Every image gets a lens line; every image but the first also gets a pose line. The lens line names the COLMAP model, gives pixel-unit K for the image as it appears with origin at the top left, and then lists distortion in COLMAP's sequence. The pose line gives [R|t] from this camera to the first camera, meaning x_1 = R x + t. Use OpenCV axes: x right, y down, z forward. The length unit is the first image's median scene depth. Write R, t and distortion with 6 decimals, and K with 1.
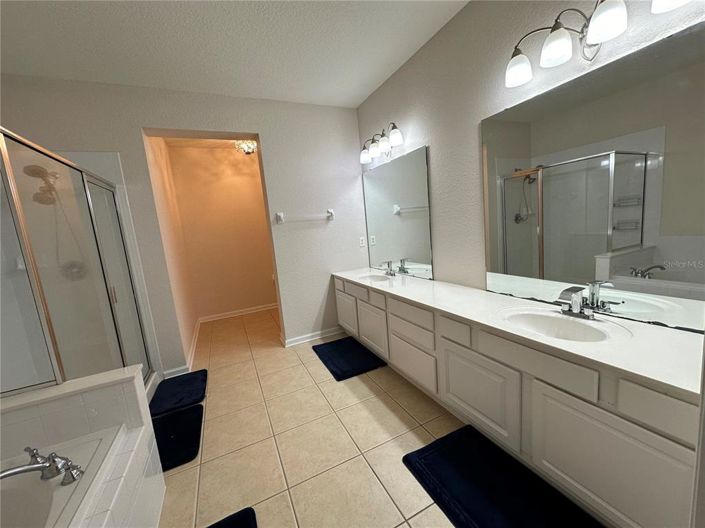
lens RADIAL K [[281.2, 0, 352.5], [0, 281.2, 264.0], [0, 0, 1]] dist [-0.001470, 0.000375]
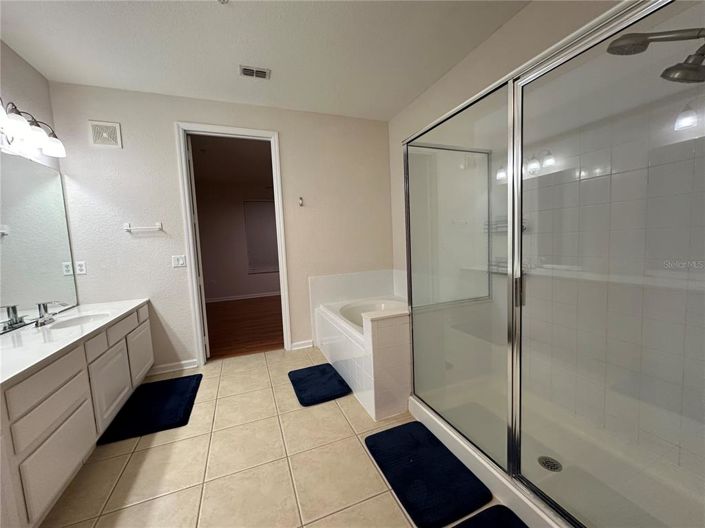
lens RADIAL K [[281.2, 0, 352.5], [0, 281.2, 264.0], [0, 0, 1]] dist [-0.001470, 0.000375]
pose [[-0.987879, 0.134460, 0.077559, -0.418792], [0.148179, 0.965717, 0.213150, -0.084256], [-0.046240, 0.222059, -0.973936, 1.138413]]
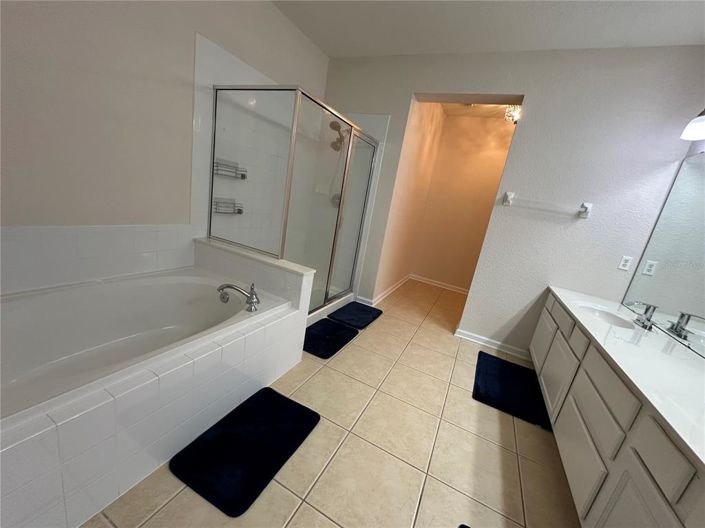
lens RADIAL K [[281.2, 0, 352.5], [0, 281.2, 264.0], [0, 0, 1]] dist [-0.001470, 0.000375]
pose [[0.595486, 0.376429, -0.709717, 0.154528], [-0.330025, 0.920068, 0.211091, -0.006469], [0.732448, 0.108522, 0.672118, 0.117161]]
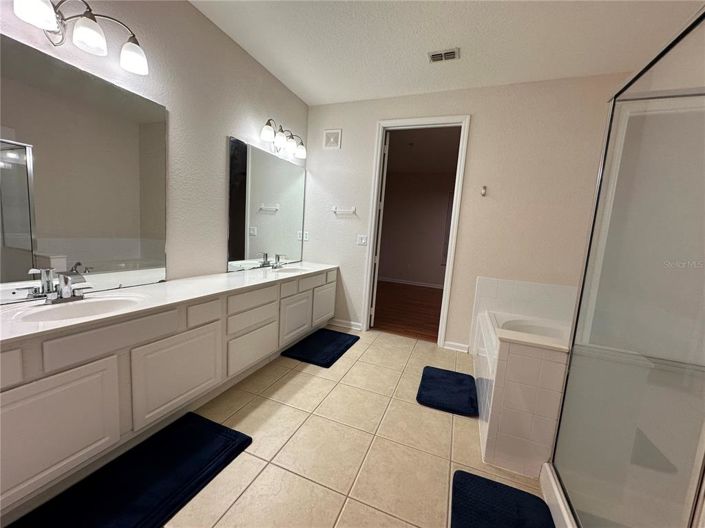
lens RADIAL K [[281.2, 0, 352.5], [0, 281.2, 264.0], [0, 0, 1]] dist [-0.001470, 0.000375]
pose [[-0.687481, -0.038063, 0.725204, -0.577622], [0.095787, 0.985148, 0.142510, -0.046970], [-0.719857, 0.167438, -0.673624, 1.045515]]
